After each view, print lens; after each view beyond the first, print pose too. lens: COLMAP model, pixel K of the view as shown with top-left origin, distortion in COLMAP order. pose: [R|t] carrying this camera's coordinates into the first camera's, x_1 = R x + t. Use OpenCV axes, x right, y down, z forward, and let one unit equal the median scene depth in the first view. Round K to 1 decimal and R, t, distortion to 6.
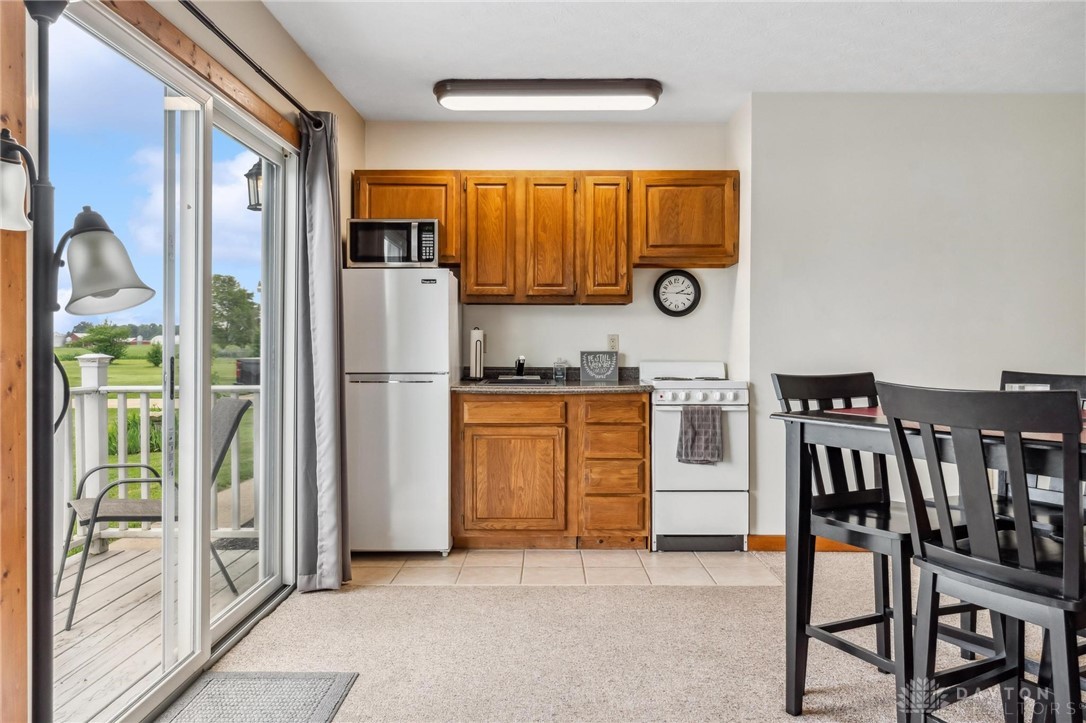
lens RADIAL K [[734.5, 0, 543.0], [0, 734.5, 361.5], [0, 0, 1]] dist [-0.007520, -0.001651]
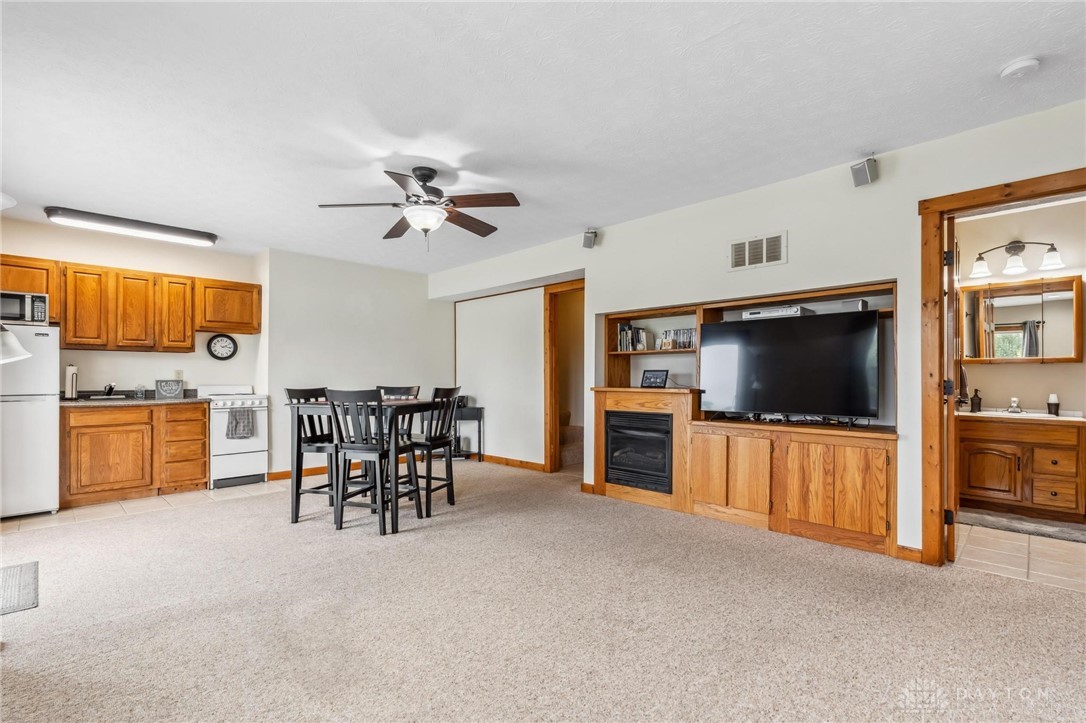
lens RADIAL K [[499.4, 0, 540.3], [0, 499.4, 367.8], [0, 0, 1]] dist [-0.002675, -0.000114]
pose [[0.696525, 0.010868, 0.717450, -0.171003], [0.015941, 0.999404, -0.030615, 0.007746], [-0.717355, 0.032761, 0.695937, -0.456875]]
